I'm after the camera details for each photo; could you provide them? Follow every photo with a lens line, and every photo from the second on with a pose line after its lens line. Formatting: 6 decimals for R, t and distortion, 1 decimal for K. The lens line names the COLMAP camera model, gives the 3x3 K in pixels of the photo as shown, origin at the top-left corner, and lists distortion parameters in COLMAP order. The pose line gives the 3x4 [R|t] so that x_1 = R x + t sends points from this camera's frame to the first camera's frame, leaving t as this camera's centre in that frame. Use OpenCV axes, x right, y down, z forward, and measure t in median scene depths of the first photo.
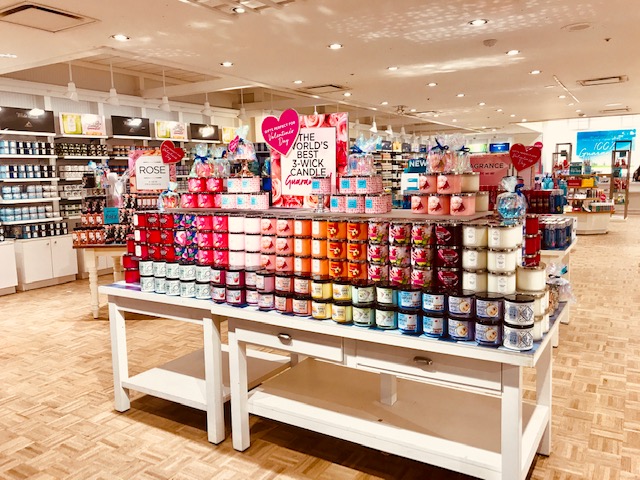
lens RADIAL K [[520.8, 0, 319.5], [0, 520.8, 237.0], [0, 0, 1]] dist [0.009322, 0.005424]
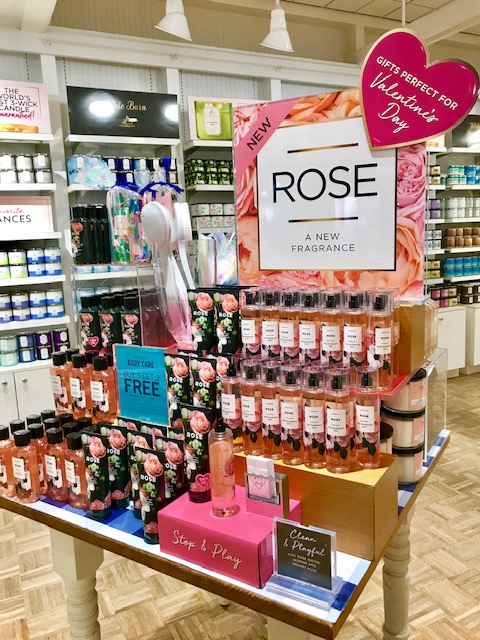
lens RADIAL K [[520.8, 0, 242.9], [0, 520.8, 318.2], [0, 0, 1]] dist [0.009322, 0.005424]
pose [[0.839156, 0.074858, -0.538715, -0.223177], [-0.044088, 0.996586, 0.069806, -0.084863], [0.542101, -0.034827, 0.839591, 0.790524]]
